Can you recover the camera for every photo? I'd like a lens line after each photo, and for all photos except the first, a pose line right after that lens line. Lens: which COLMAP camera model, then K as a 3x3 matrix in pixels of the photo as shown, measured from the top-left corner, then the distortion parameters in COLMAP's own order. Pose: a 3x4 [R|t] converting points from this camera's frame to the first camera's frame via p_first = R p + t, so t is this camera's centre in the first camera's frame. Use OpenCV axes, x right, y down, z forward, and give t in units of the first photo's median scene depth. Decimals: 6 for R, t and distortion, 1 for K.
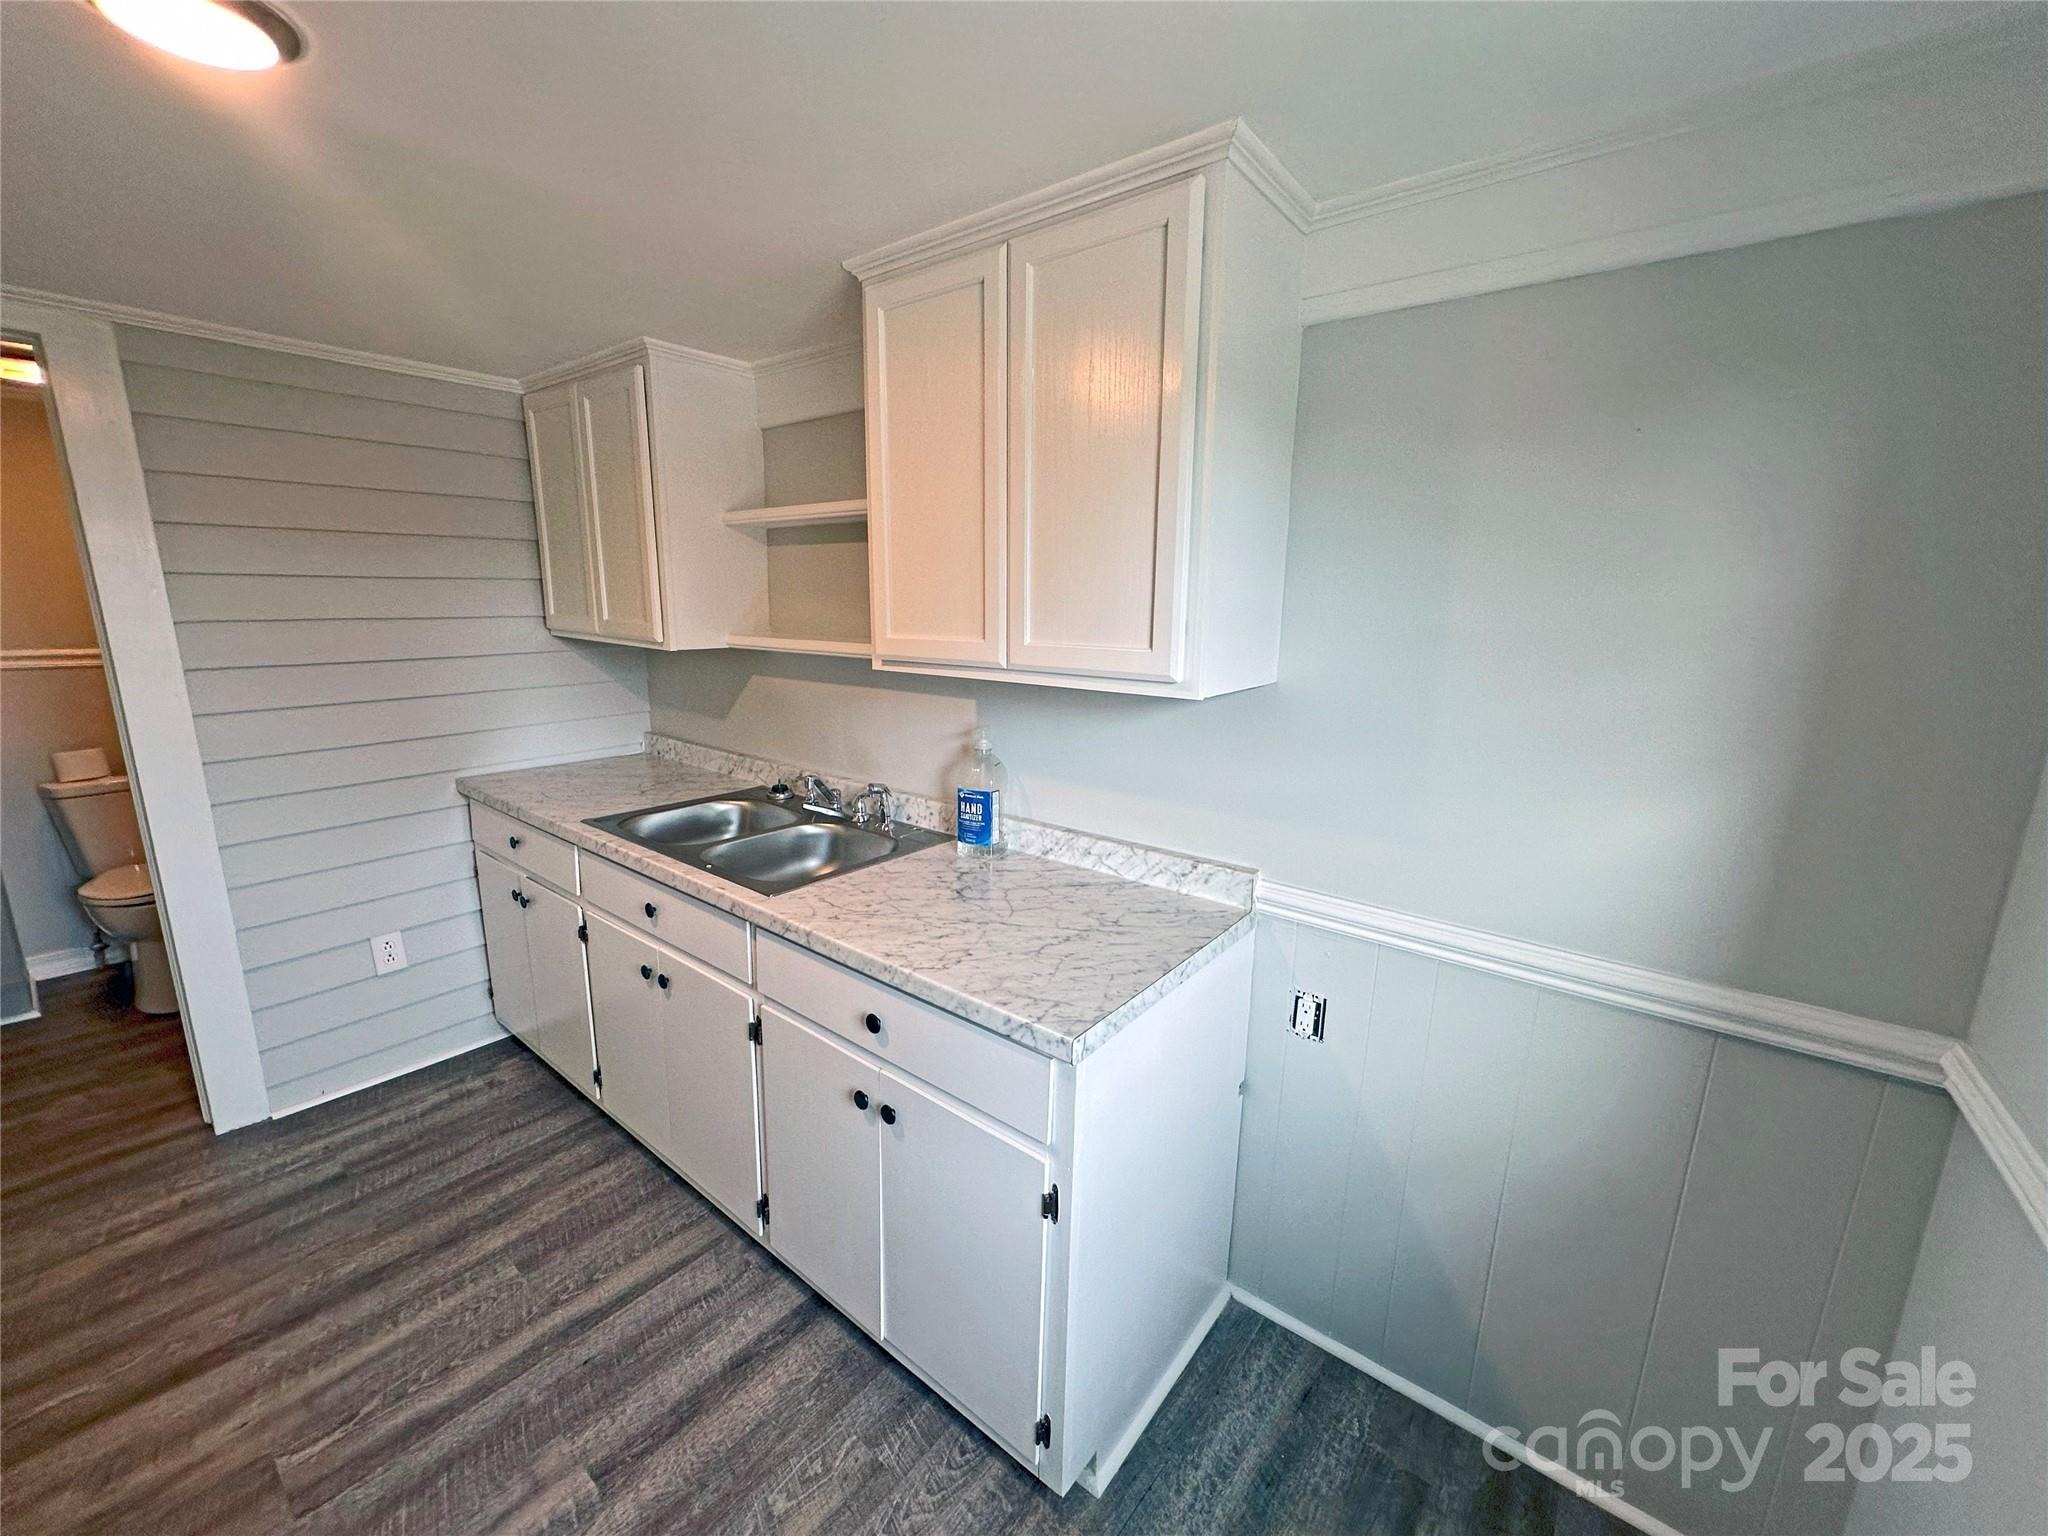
lens RADIAL K [[815.6, 0, 1025.2], [0, 815.6, 764.1], [0, 0, 1]] dist [-0.005534, 0.001124]
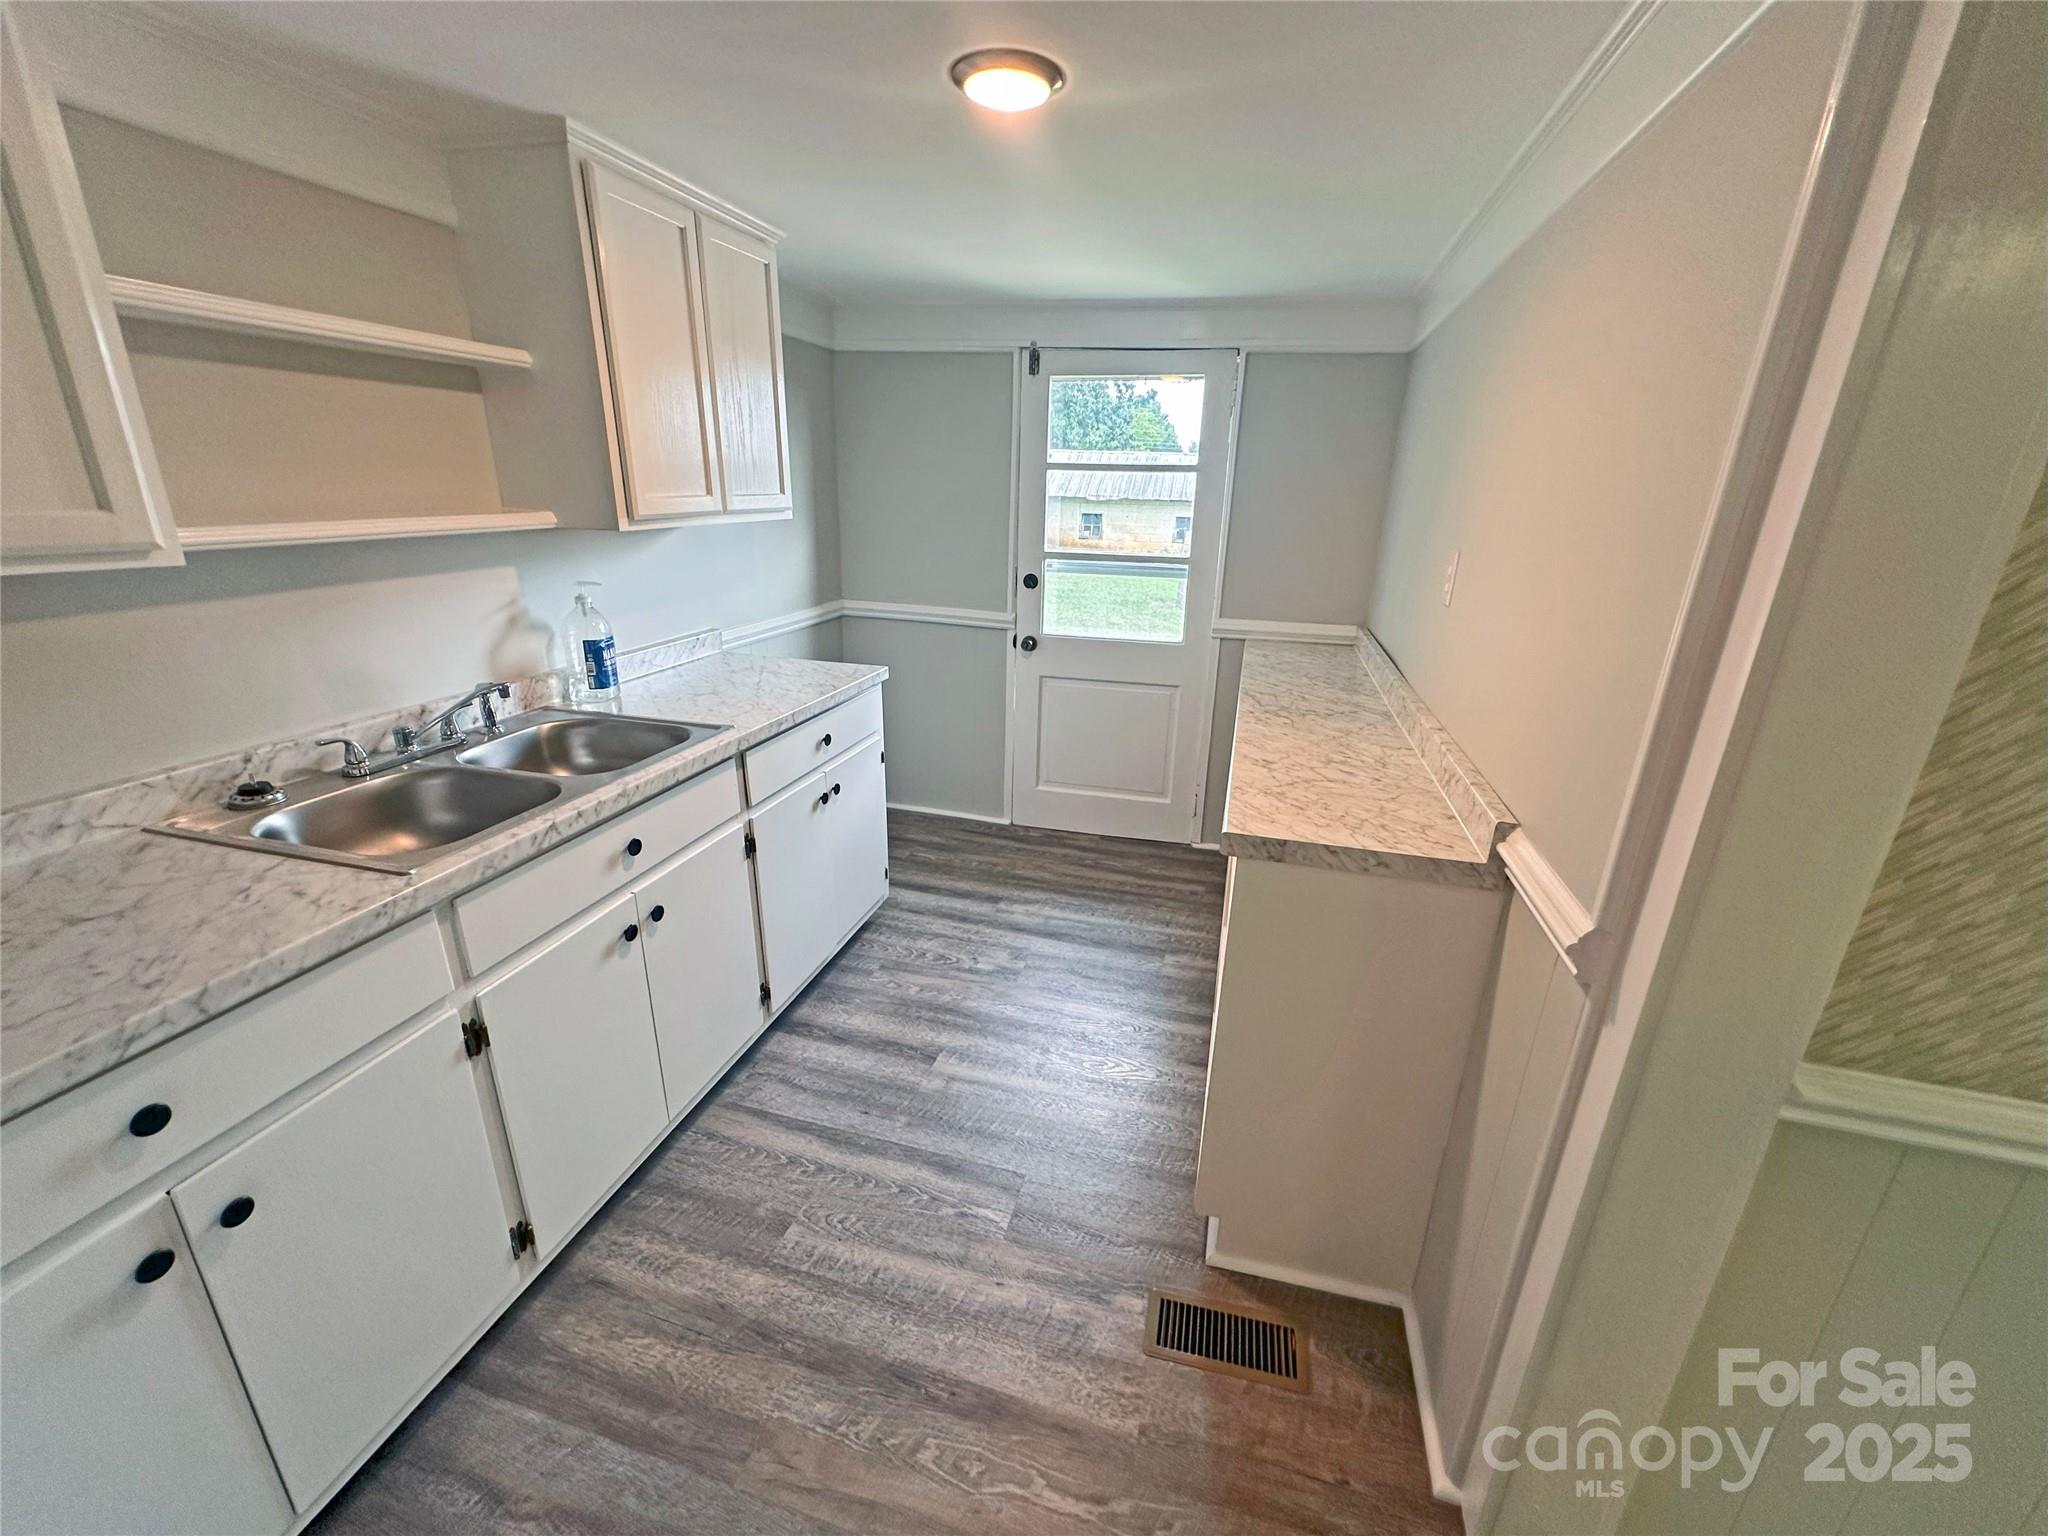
lens RADIAL K [[815.6, 0, 1026.4], [0, 815.6, 765.9], [0, 0, 1]] dist [-0.005534, 0.001124]
pose [[-0.390533, -0.326810, 0.860627, -1.495833], [0.154611, 0.898303, 0.411275, -0.206743], [-0.907513, 0.293679, -0.300289, 0.971249]]
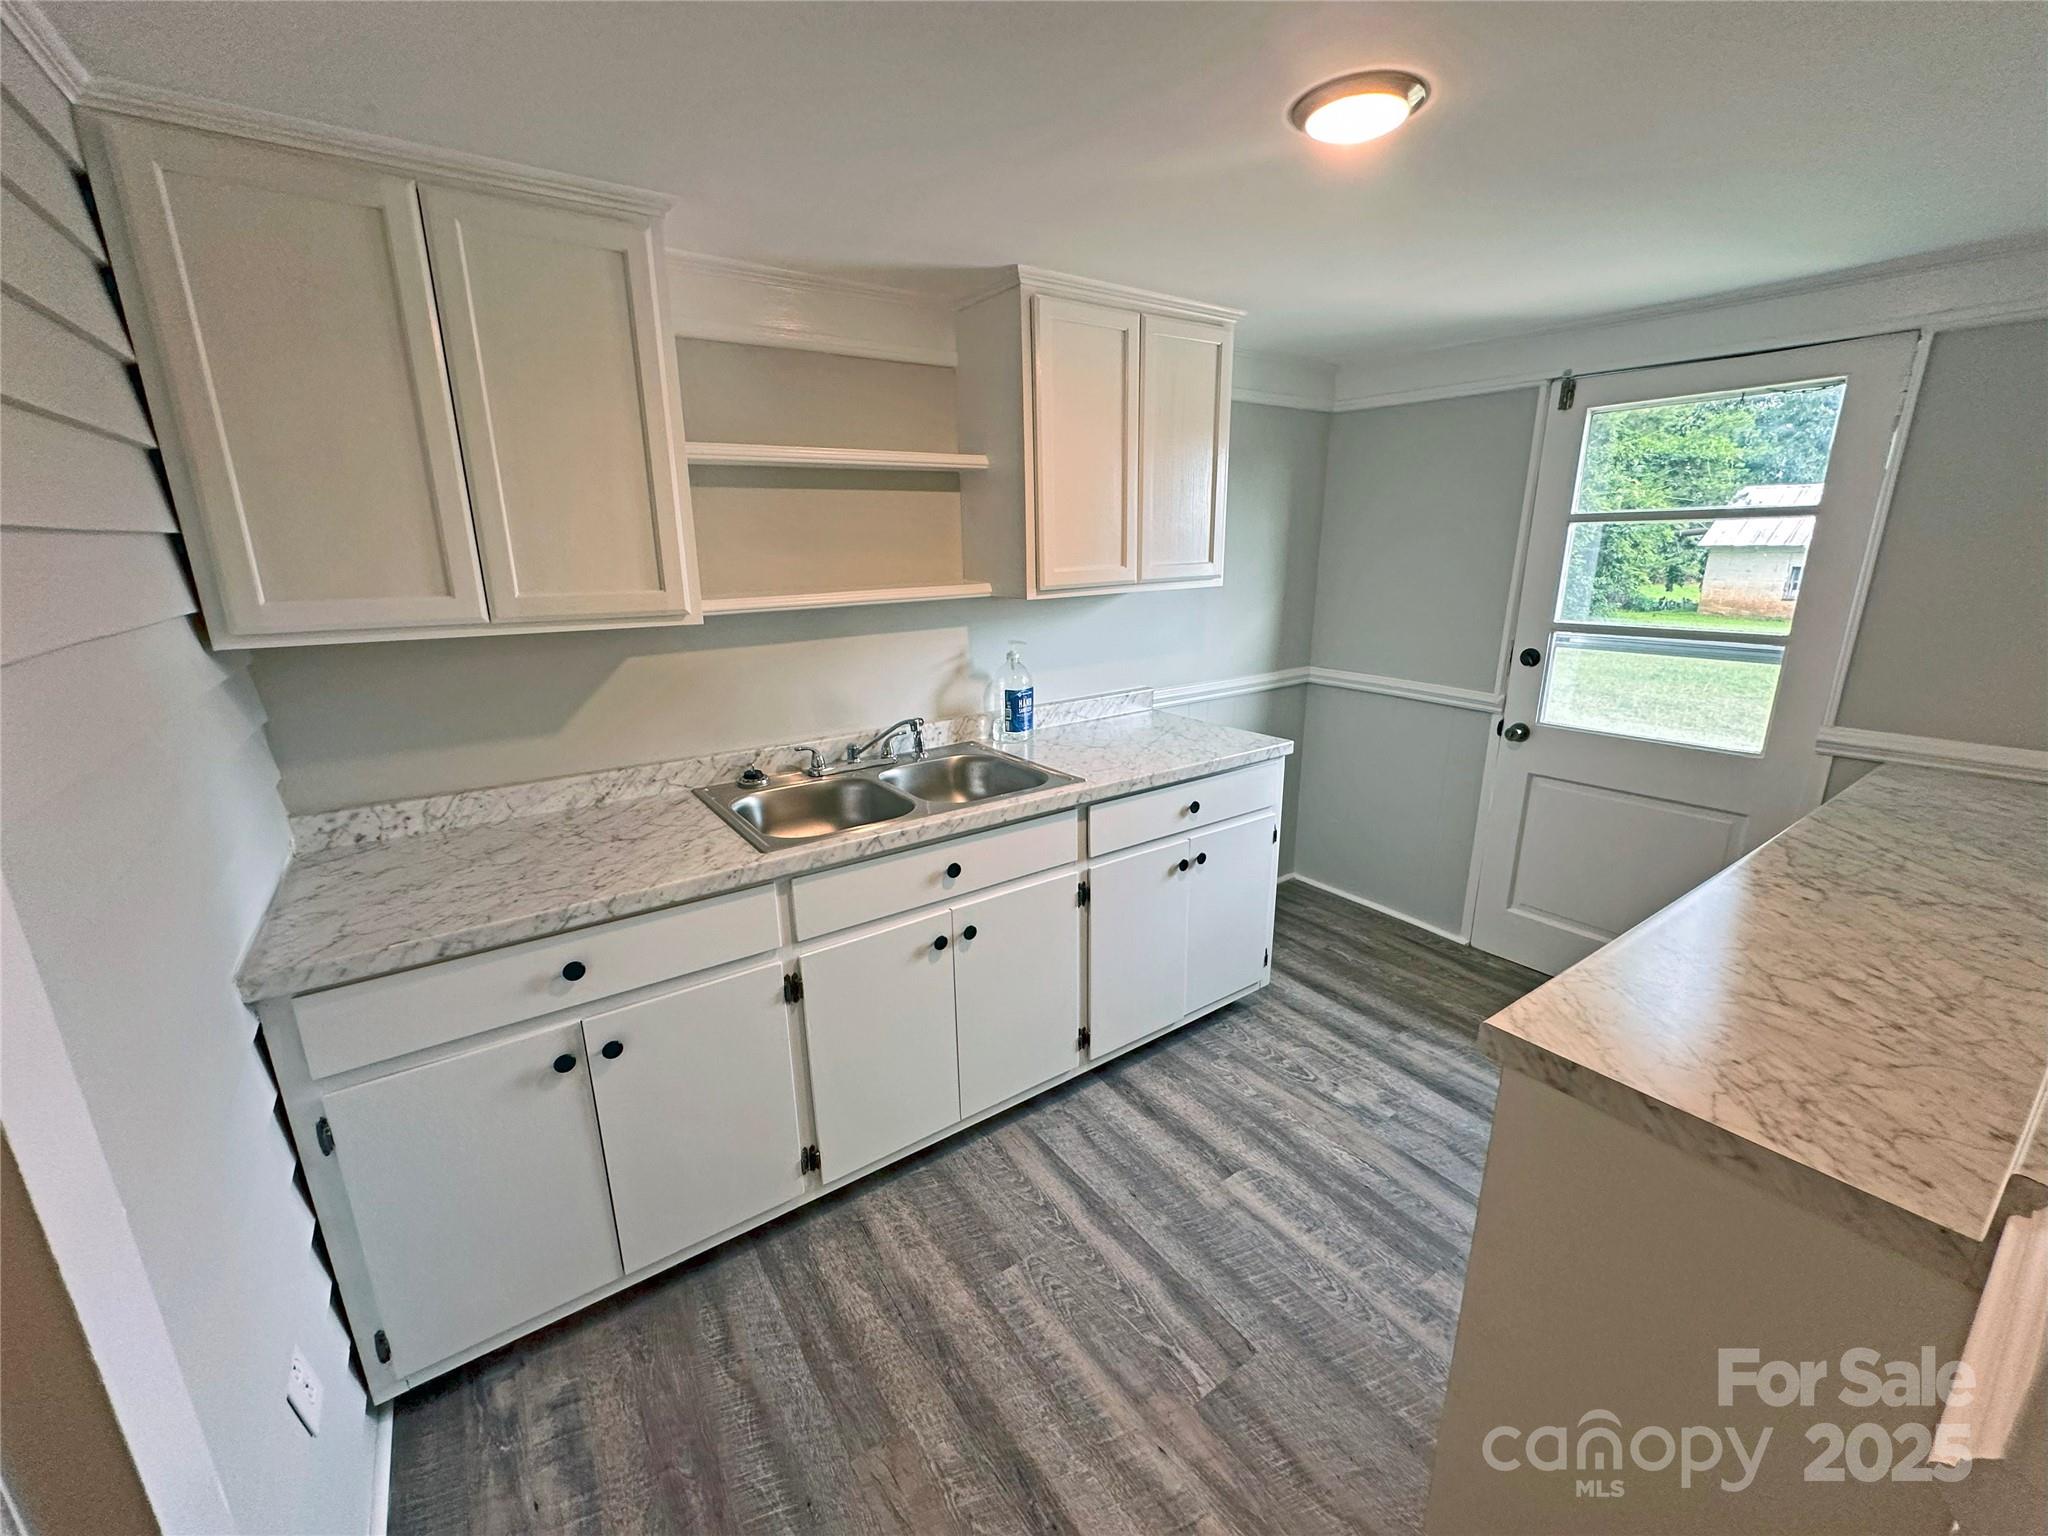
lens RADIAL K [[815.6, 0, 1026.9], [0, 815.6, 766.8], [0, 0, 1]] dist [-0.005534, 0.001124]
pose [[0.285168, -0.277241, 0.917506, -1.471582], [0.214142, 0.951485, 0.220952, -0.155848], [-0.934250, 0.133468, 0.330702, 0.651471]]
